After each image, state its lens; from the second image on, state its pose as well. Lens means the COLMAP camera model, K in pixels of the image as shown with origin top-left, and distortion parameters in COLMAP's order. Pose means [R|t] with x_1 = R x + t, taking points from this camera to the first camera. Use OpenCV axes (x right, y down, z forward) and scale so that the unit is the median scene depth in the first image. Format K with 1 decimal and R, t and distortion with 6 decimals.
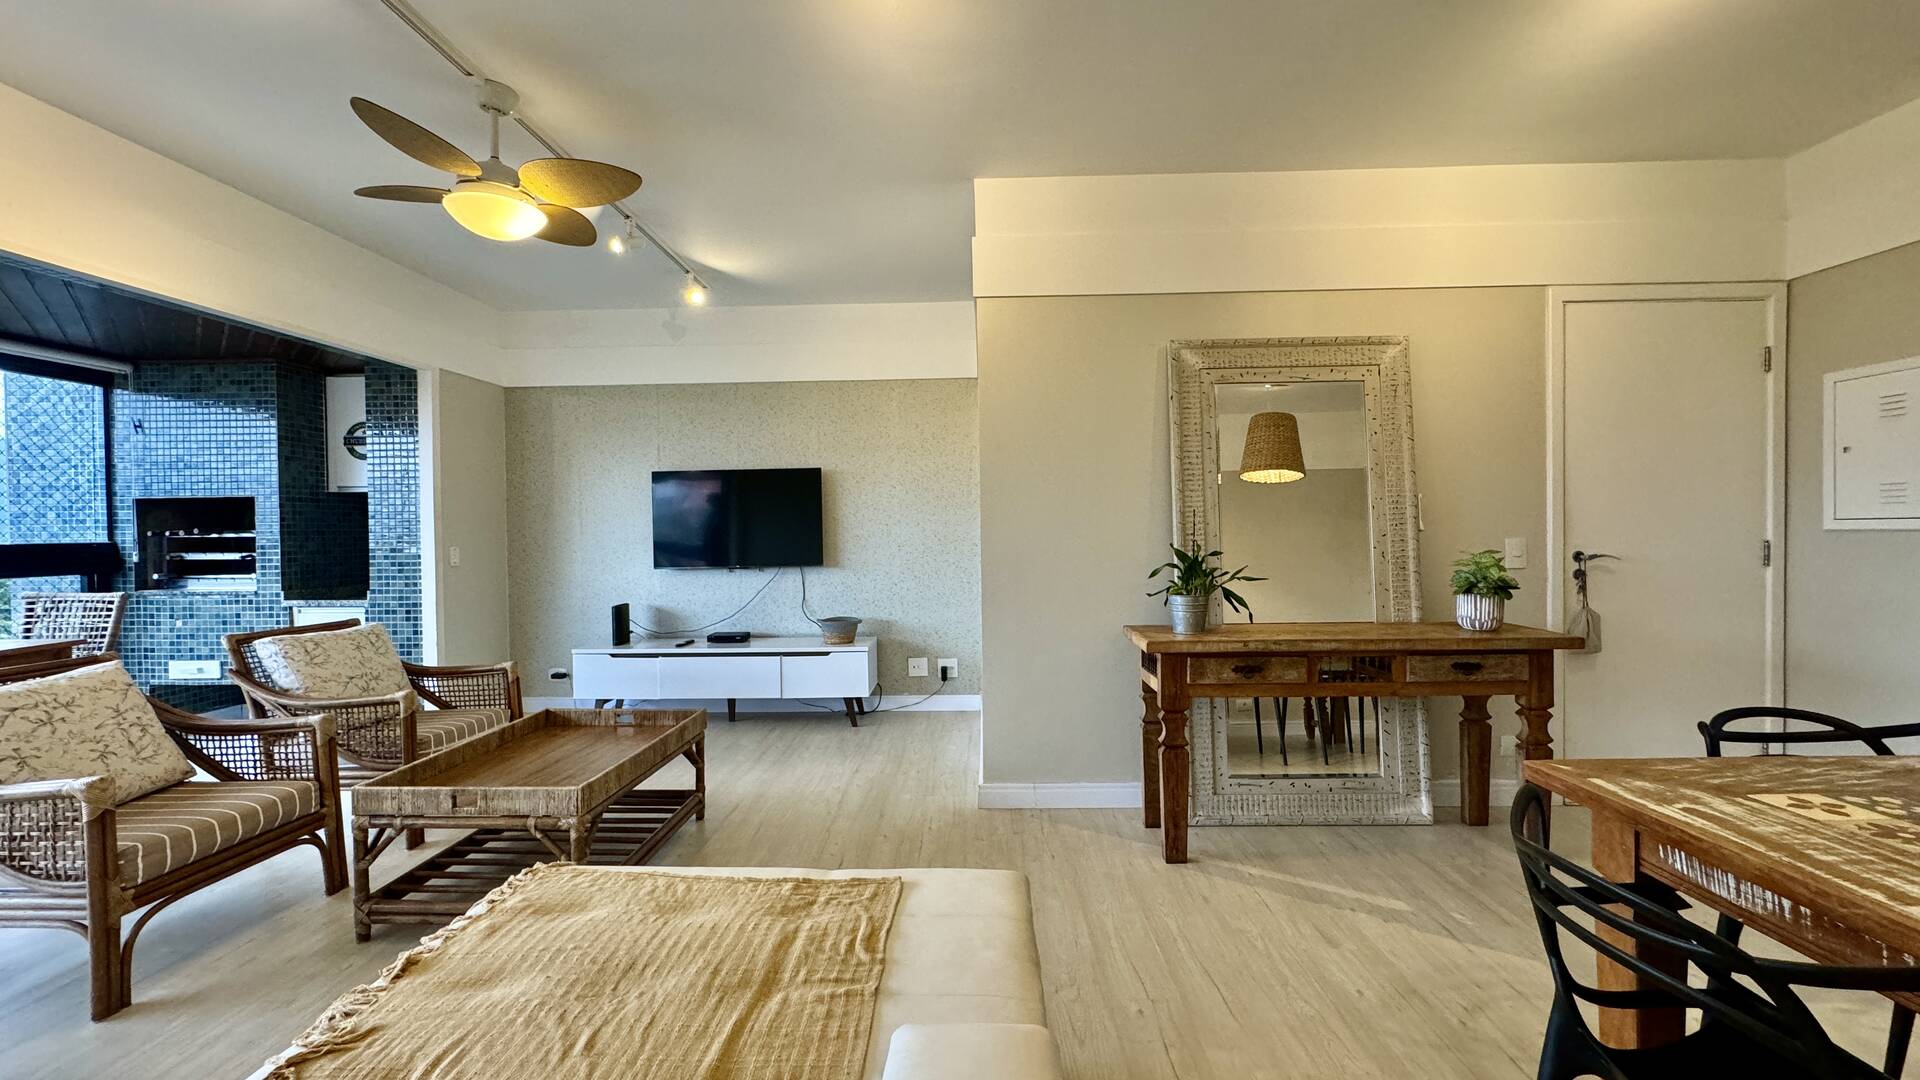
lens RADIAL K [[763.1, 0, 954.9], [0, 763.1, 541.4], [0, 0, 1]] dist [-0.003100, 0.000783]
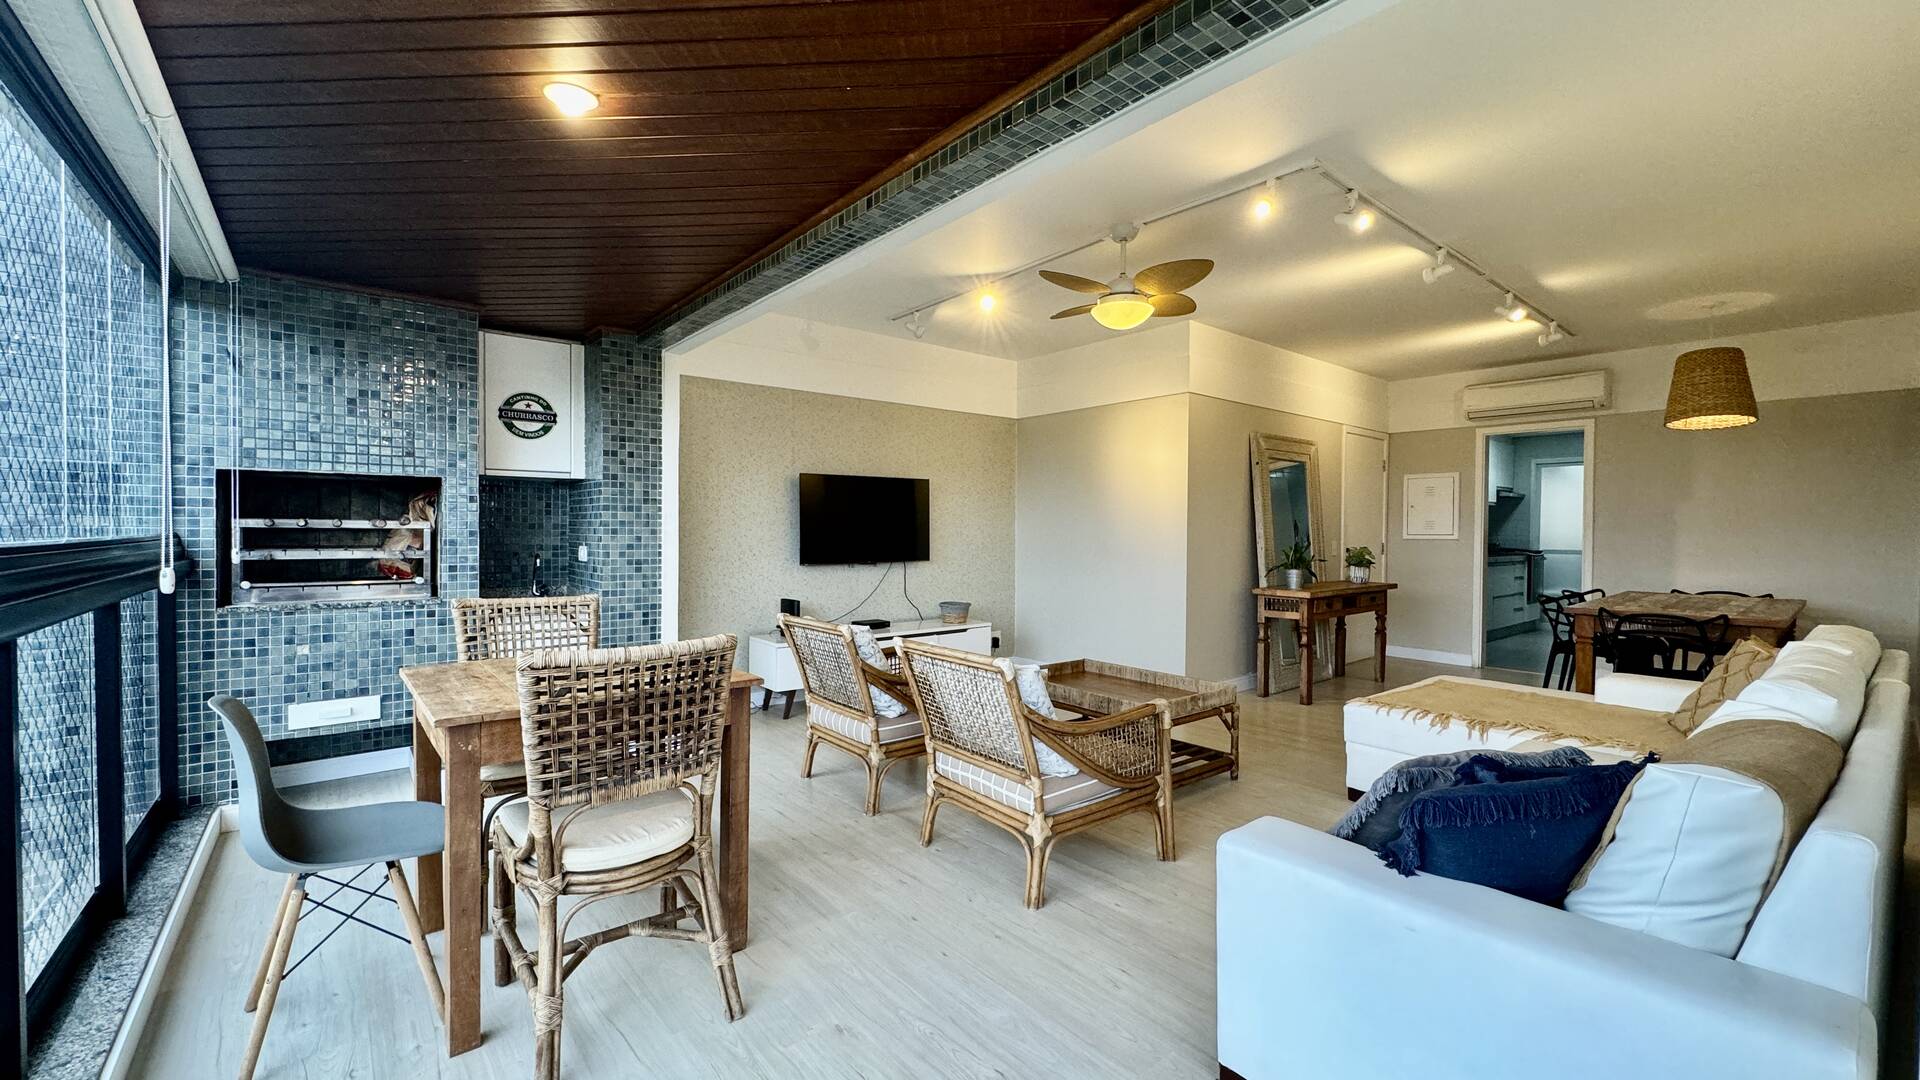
lens RADIAL K [[763.1, 0, 958.7], [0, 763.1, 541.6], [0, 0, 1]] dist [-0.003100, 0.000783]
pose [[0.753077, 0.006174, 0.657904, -1.443463], [-0.004706, 0.999981, -0.003998, 0.010054], [-0.657916, -0.000085, 0.753091, 0.094121]]
